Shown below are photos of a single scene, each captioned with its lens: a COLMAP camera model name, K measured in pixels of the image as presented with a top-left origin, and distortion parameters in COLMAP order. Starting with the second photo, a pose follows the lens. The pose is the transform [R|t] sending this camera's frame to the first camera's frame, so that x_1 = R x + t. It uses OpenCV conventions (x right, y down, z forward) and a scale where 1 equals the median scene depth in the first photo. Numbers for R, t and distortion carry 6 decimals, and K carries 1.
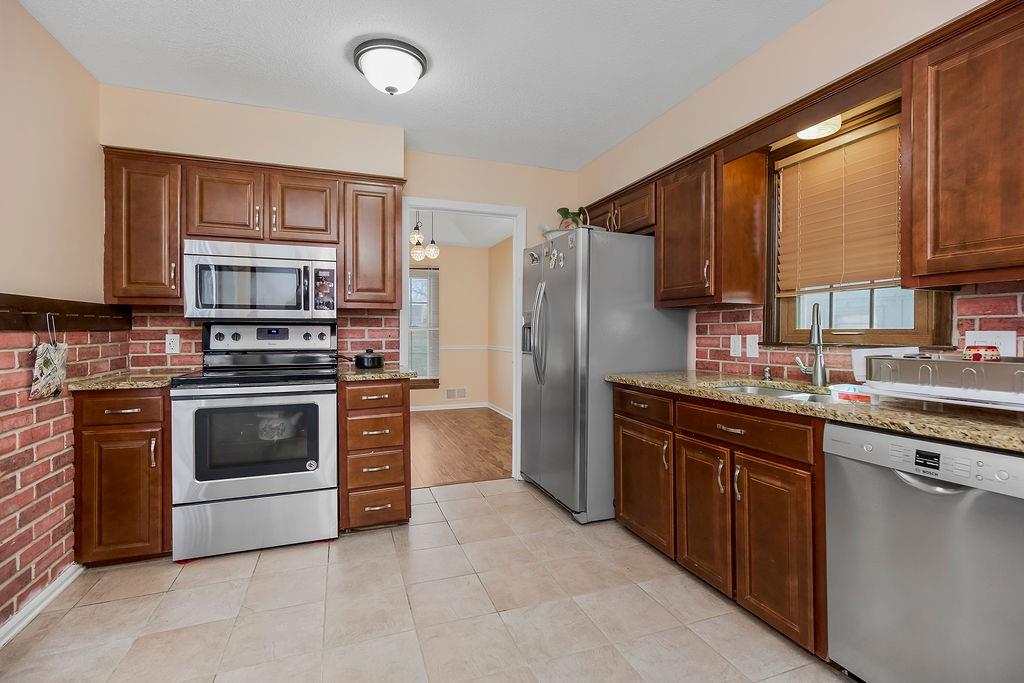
lens RADIAL K [[468.7, 0, 506.8], [0, 468.7, 331.8], [0, 0, 1]] dist [-0.003692, 0.002046]
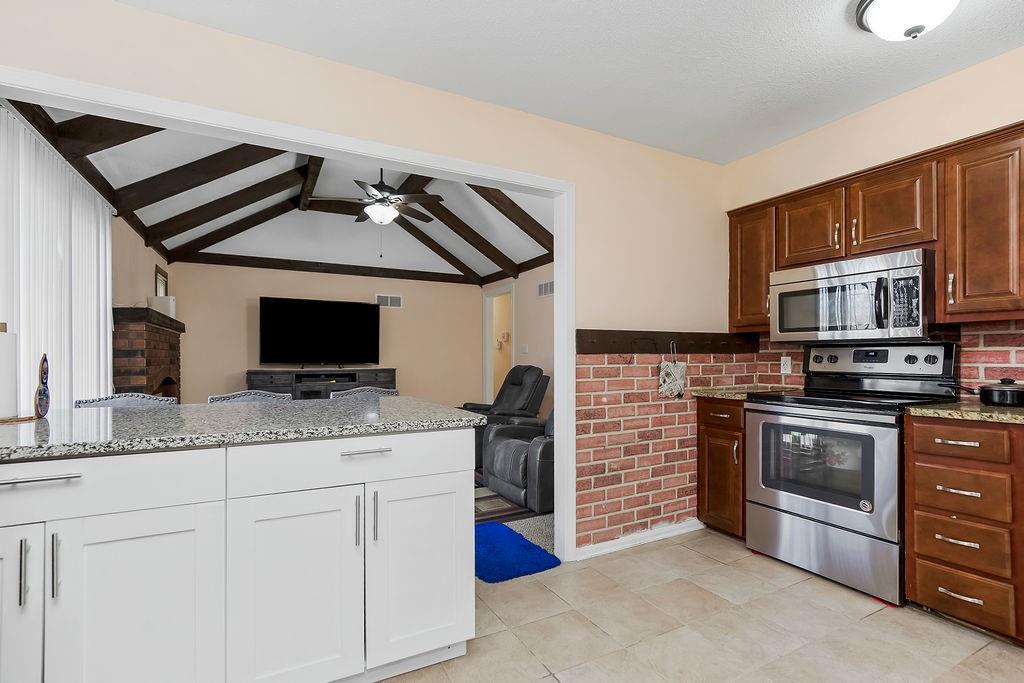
lens RADIAL K [[468.7, 0, 527.8], [0, 468.7, 355.4], [0, 0, 1]] dist [-0.003692, 0.002046]
pose [[0.178513, -0.000500, -0.983937, 0.328165], [-0.001702, 0.999998, -0.000816, 0.005341], [0.983936, 0.001820, 0.178512, 0.218920]]
